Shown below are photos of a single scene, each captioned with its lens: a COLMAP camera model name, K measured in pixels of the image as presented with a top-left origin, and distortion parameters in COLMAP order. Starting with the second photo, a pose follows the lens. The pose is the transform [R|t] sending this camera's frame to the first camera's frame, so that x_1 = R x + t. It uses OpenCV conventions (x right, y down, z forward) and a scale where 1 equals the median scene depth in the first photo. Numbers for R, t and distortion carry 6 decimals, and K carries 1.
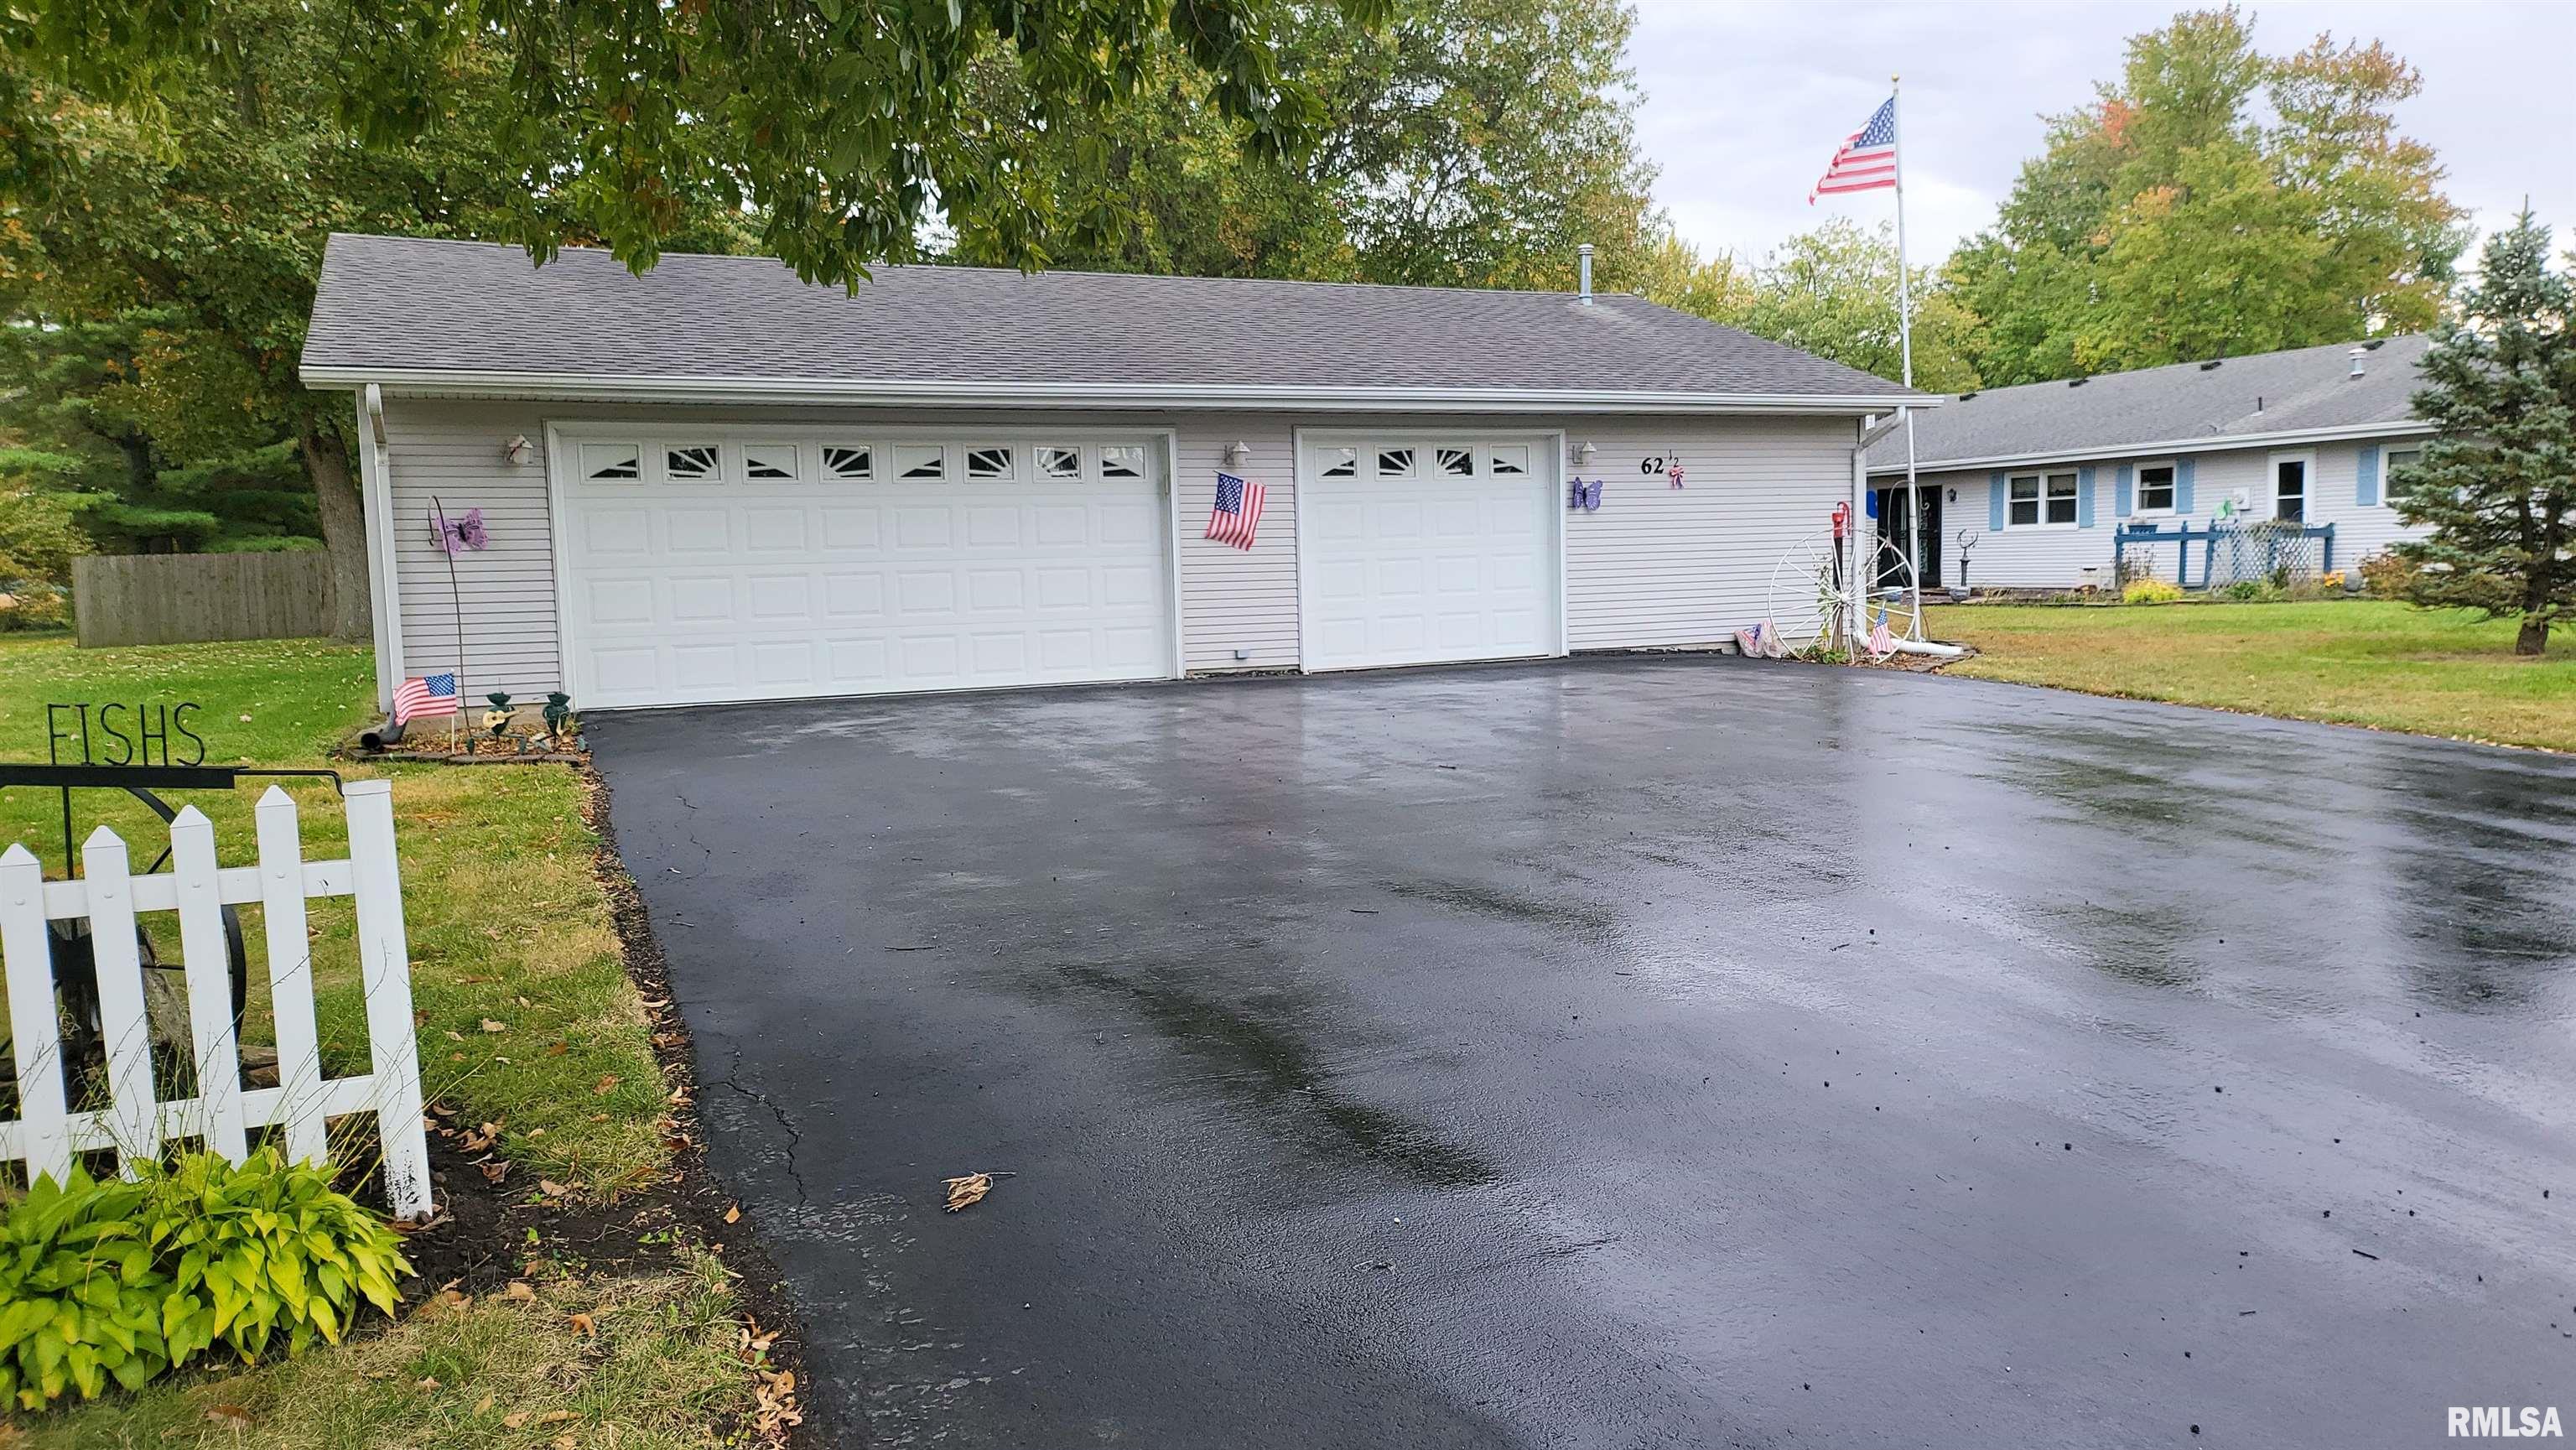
lens RADIAL K [[1703.5, 0, 1288.0], [0, 1703.5, 725.0], [0, 0, 1]] dist [0.065677, -0.071325]
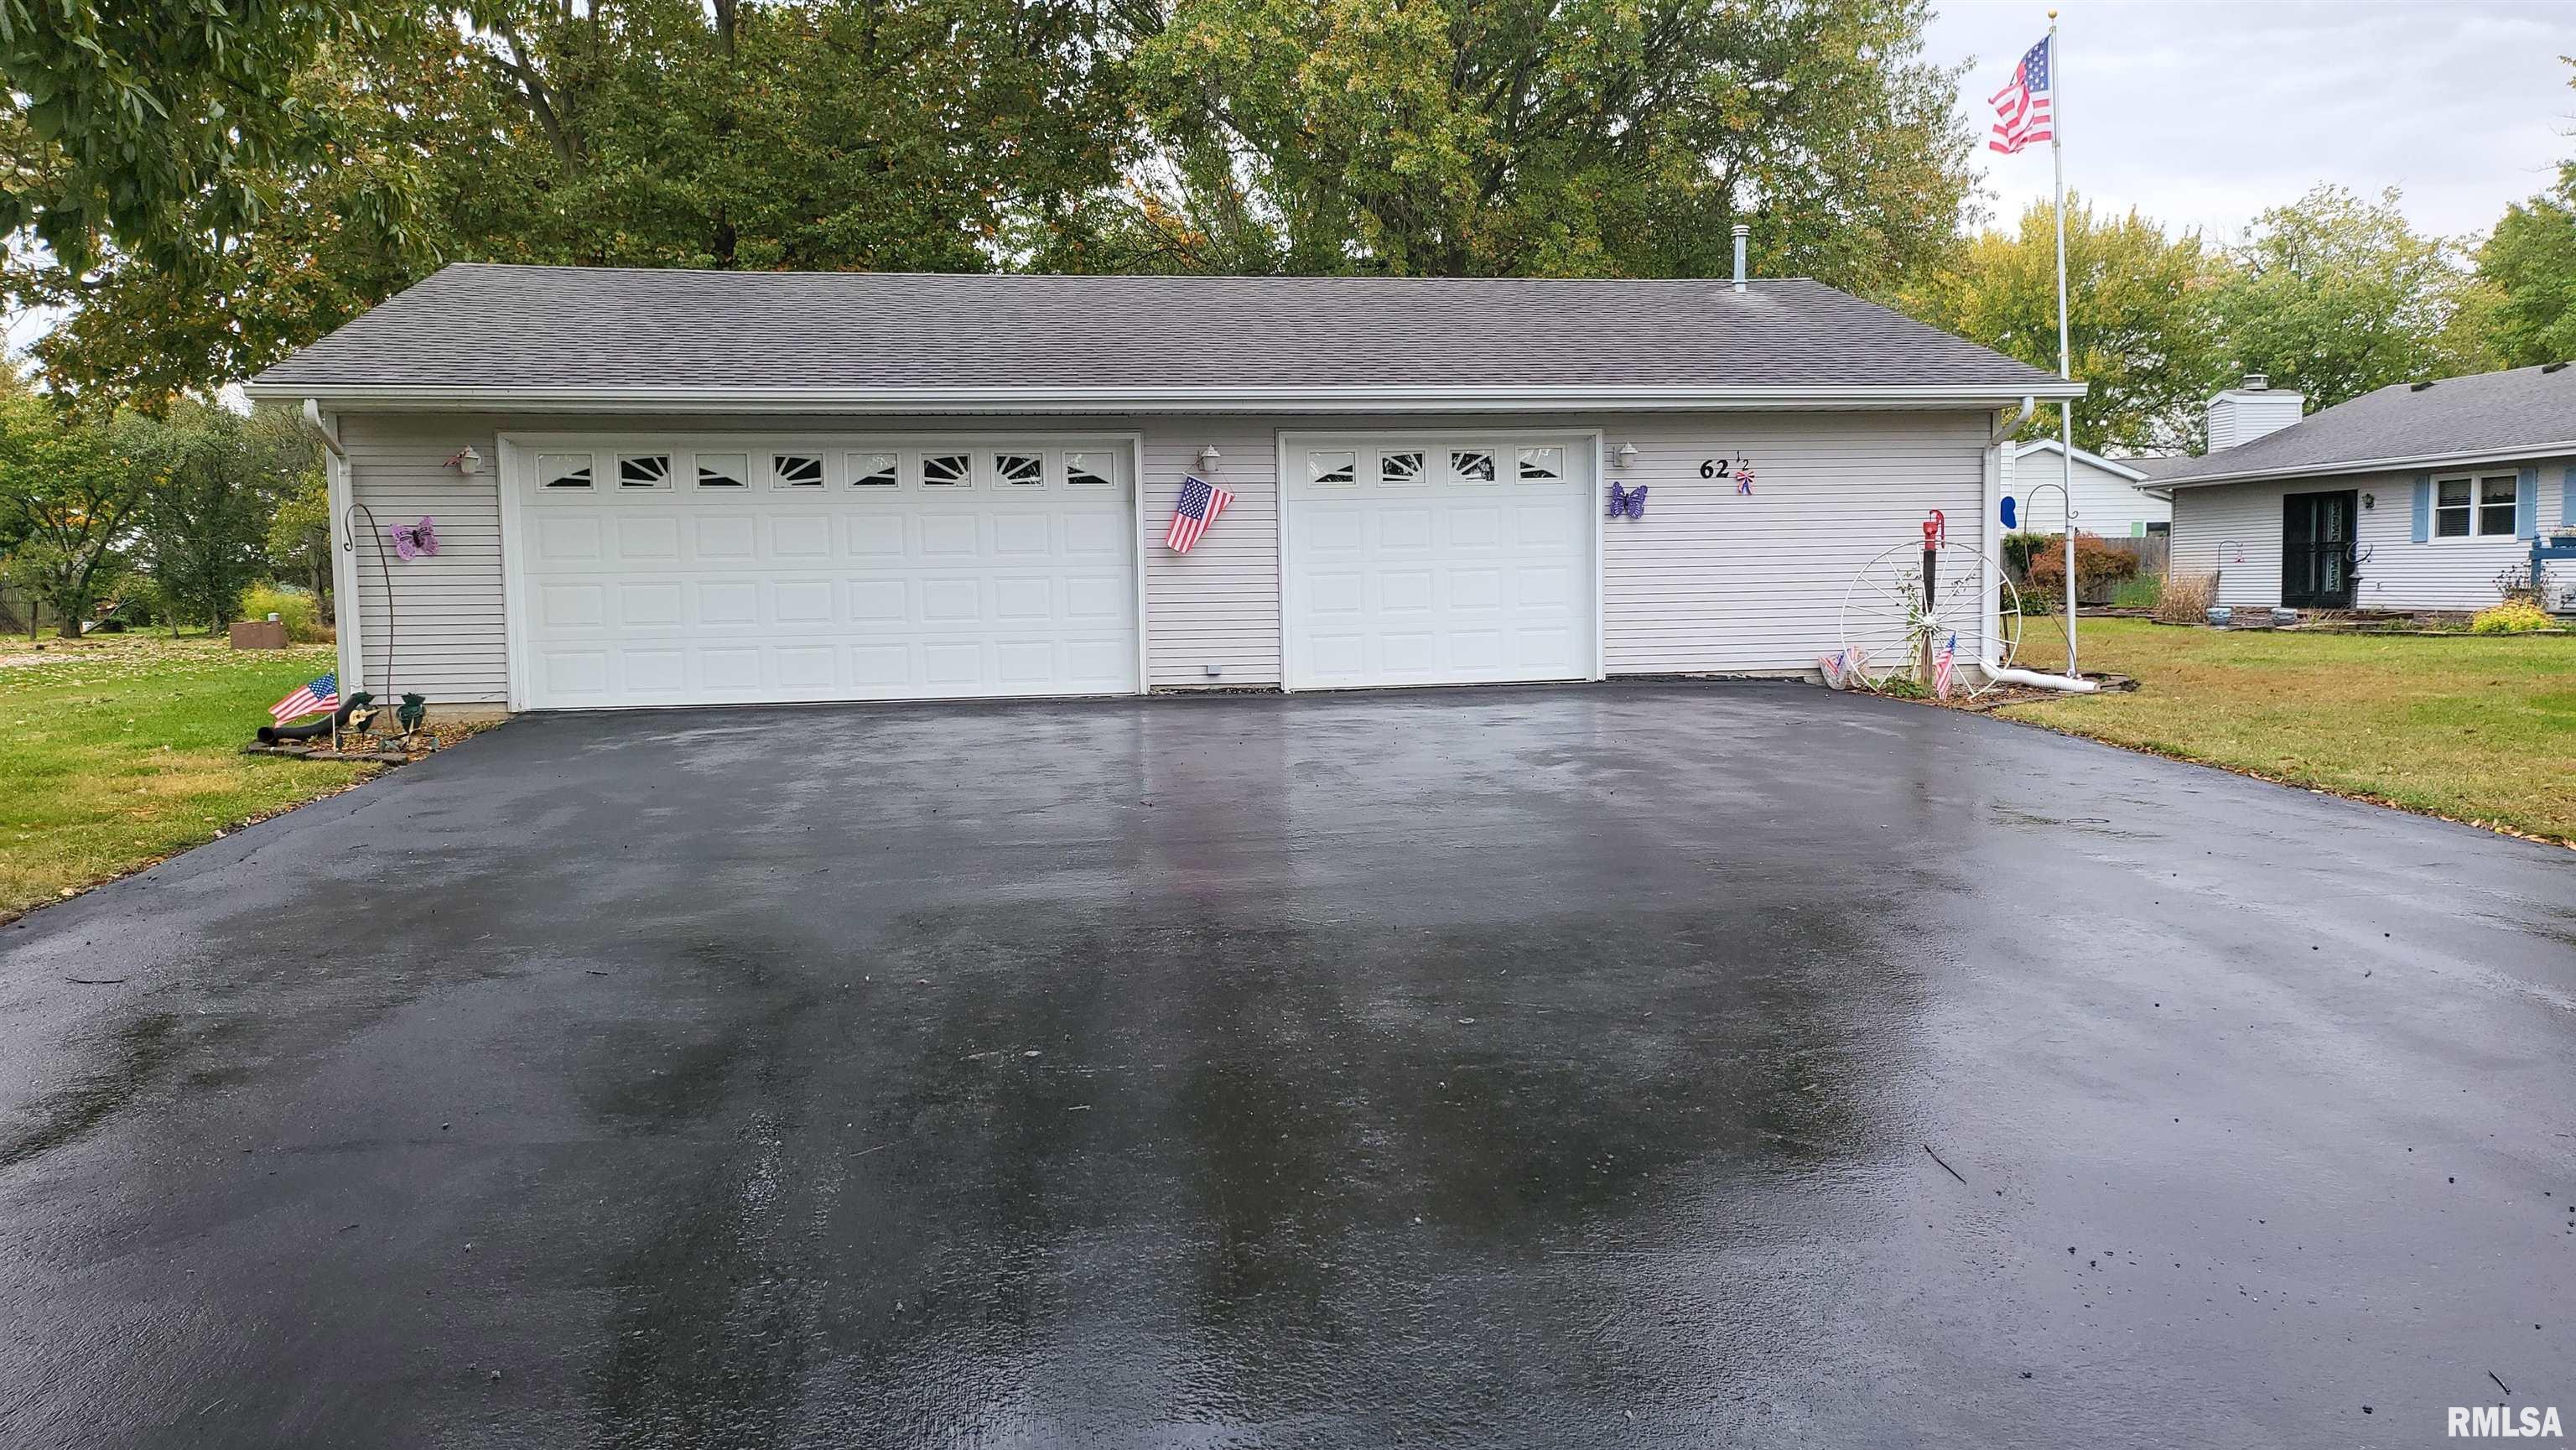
lens RADIAL K [[1703.5, 0, 1288.0], [0, 1703.5, 725.0], [0, 0, 1]] dist [0.065677, -0.071325]
pose [[0.966669, 0.031481, -0.254087, 0.250509], [-0.032810, 0.999461, -0.000994, -0.011351], [0.253919, 0.009298, 0.967181, 0.092249]]
